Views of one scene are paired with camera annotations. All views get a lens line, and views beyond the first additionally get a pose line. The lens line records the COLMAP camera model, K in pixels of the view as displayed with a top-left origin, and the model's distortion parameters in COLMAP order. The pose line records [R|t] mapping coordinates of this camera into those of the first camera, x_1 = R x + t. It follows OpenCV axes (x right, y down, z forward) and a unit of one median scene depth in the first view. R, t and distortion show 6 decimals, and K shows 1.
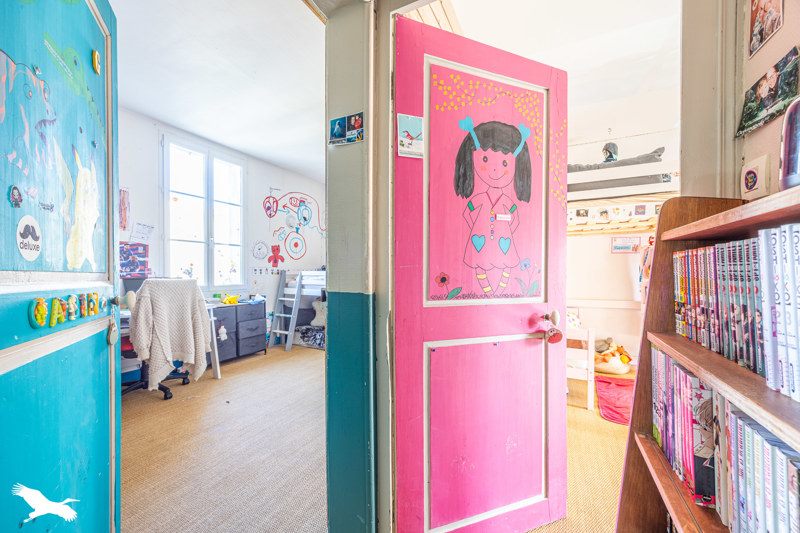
lens RADIAL K [[307.4, 0, 397.0], [0, 307.4, 267.6], [0, 0, 1]] dist [-0.000728, 0.000025]
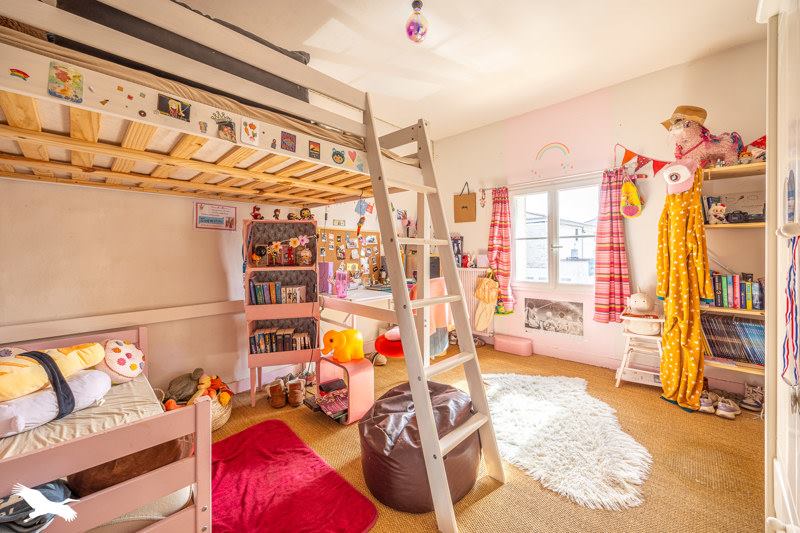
lens RADIAL K [[307.4, 0, 397.0], [0, 307.4, 267.6], [0, 0, 1]] dist [-0.000728, 0.000025]
pose [[0.280677, -0.003172, 0.959797, 0.293887], [-0.035301, 0.999284, 0.013625, 0.017686], [-0.959153, -0.037706, 0.280365, 0.594662]]
